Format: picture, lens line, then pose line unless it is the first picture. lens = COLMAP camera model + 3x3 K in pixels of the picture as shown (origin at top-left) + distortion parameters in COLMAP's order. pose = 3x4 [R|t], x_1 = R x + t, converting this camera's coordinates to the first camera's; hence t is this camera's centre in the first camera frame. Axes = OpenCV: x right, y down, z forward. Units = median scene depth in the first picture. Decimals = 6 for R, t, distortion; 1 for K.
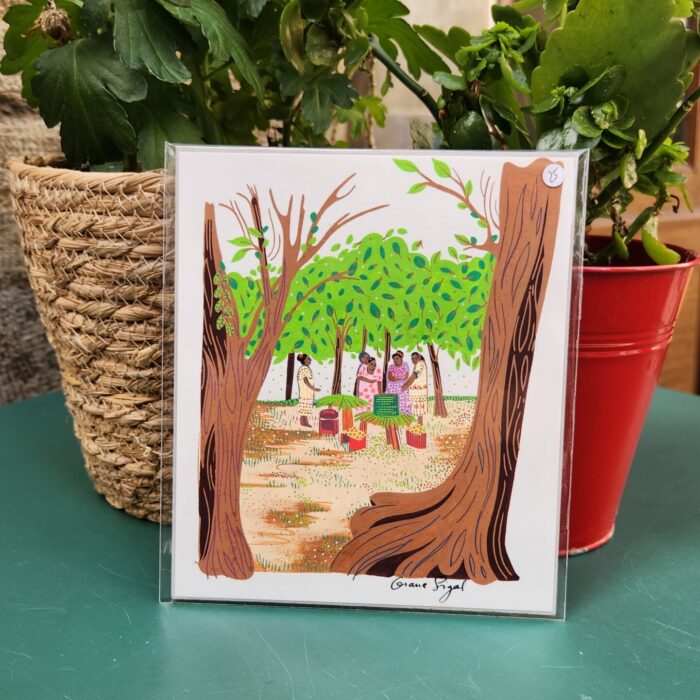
lens RADIAL K [[782.2, 0, 352.2], [0, 782.2, 393.6], [0, 0, 1]] dist [0.017401, -0.010790]
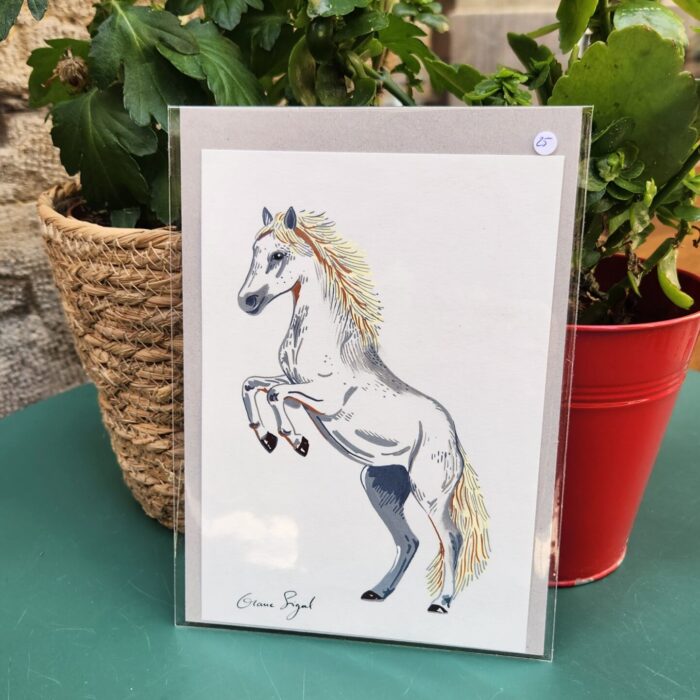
lens RADIAL K [[782.2, 0, 352.2], [0, 782.2, 393.6], [0, 0, 1]] dist [0.017401, -0.010790]
pose [[0.994954, 0.012714, -0.099526, 0.093954], [-0.002767, 0.995038, 0.099456, -0.155309], [0.100296, -0.098678, 0.990052, -0.022758]]
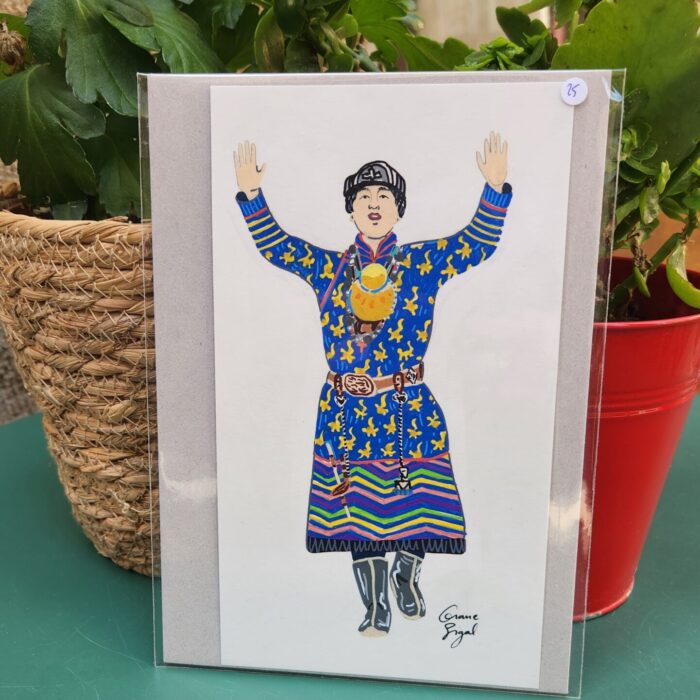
lens RADIAL K [[791.9, 0, 353.2], [0, 791.9, 405.7], [0, 0, 1]] dist [0.022123, -0.020563]
pose [[0.998342, -0.005476, -0.057294, 0.070046], [0.009210, 0.997836, 0.065099, -0.115173], [0.056813, -0.065519, 0.996233, 0.079699]]
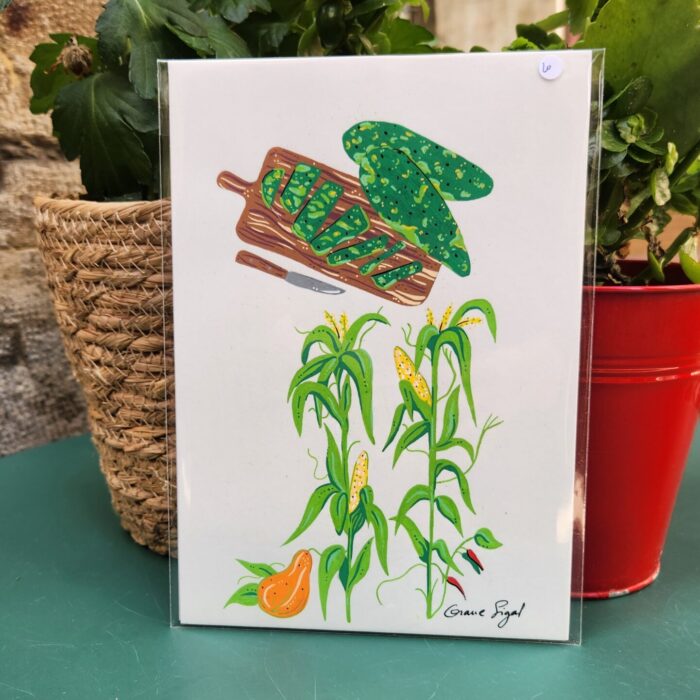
lens RADIAL K [[787.8, 0, 363.6], [0, 787.8, 406.5], [0, 0, 1]] dist [0.012848, 0.000359]
pose [[0.997408, -0.006944, -0.071612, 0.059327], [0.003853, 0.999059, -0.043208, 0.019929], [0.071845, 0.042820, 0.996496, 0.033153]]
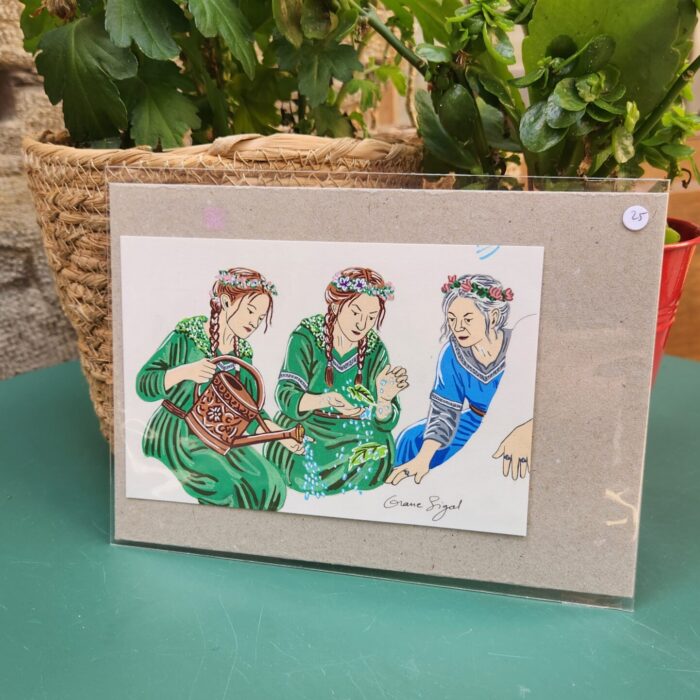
lens RADIAL K [[784.6, 0, 357.0], [0, 784.6, 379.3], [0, 0, 1]] dist [0.009828, 0.003273]
pose [[0.991453, 0.033355, -0.126126, 0.157832], [-0.029522, 0.999047, 0.032138, -0.020392], [0.127078, -0.028140, 0.991494, 0.005743]]
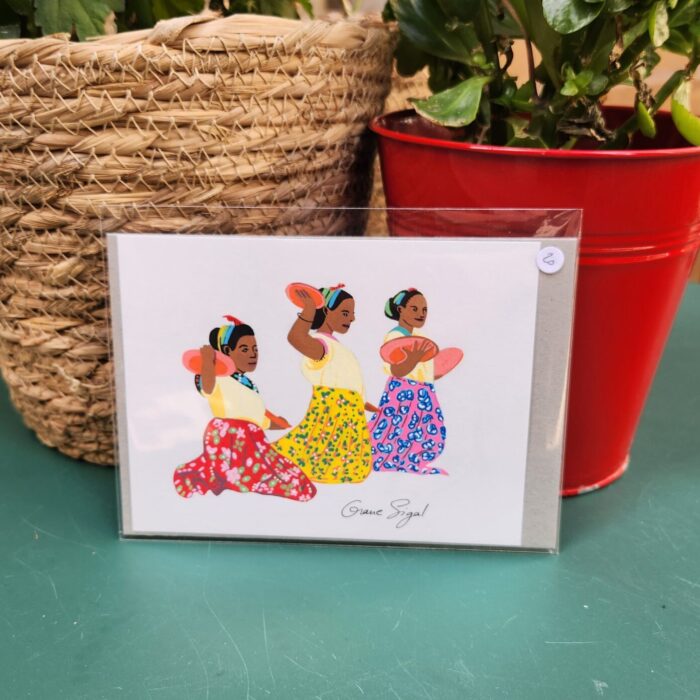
lens RADIAL K [[823.4, 0, 344.4], [0, 823.4, 373.0], [0, 0, 1]] dist [0.025494, -0.057118]
pose [[0.999739, -0.022261, 0.005170, 0.023083], [0.021503, 0.992895, 0.117032, -0.038100], [-0.007738, -0.116890, 0.993115, 0.132722]]
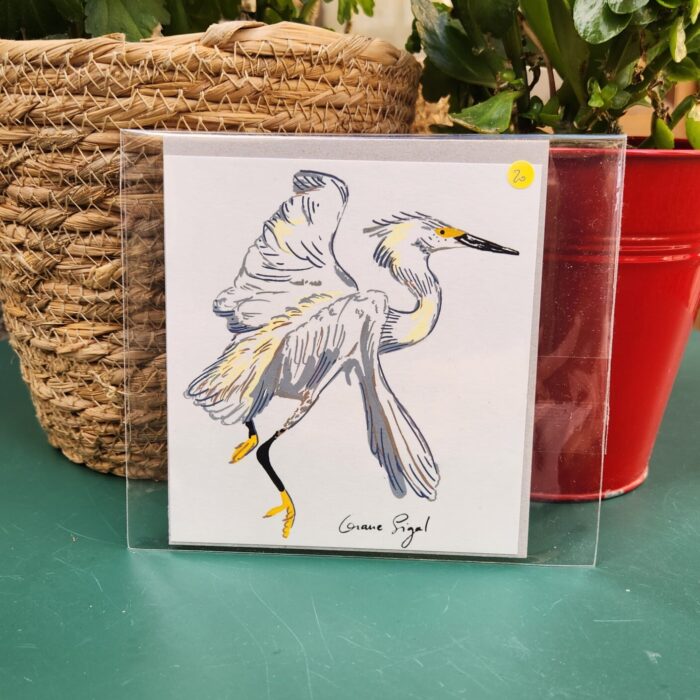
lens RADIAL K [[809.5, 0, 356.4], [0, 809.5, 407.1], [0, 0, 1]] dist [0.037952, -0.071635]
pose [[0.998271, -0.025591, 0.052915, -0.048130], [0.022547, 0.998100, 0.057343, 0.049265], [-0.054282, -0.056051, 0.996951, 0.121740]]
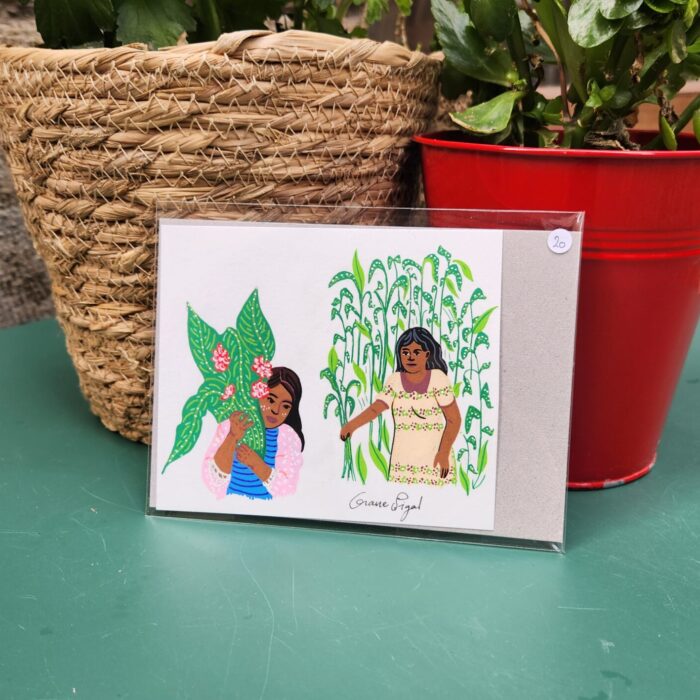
lens RADIAL K [[799.5, 0, 367.0], [0, 799.5, 368.4], [0, 0, 1]] dist [0.035954, -0.057308]
pose [[0.998602, 0.008003, -0.052254, 0.060141], [-0.005793, 0.999087, 0.042320, 0.036486], [0.052545, -0.041959, 0.997737, 0.085856]]
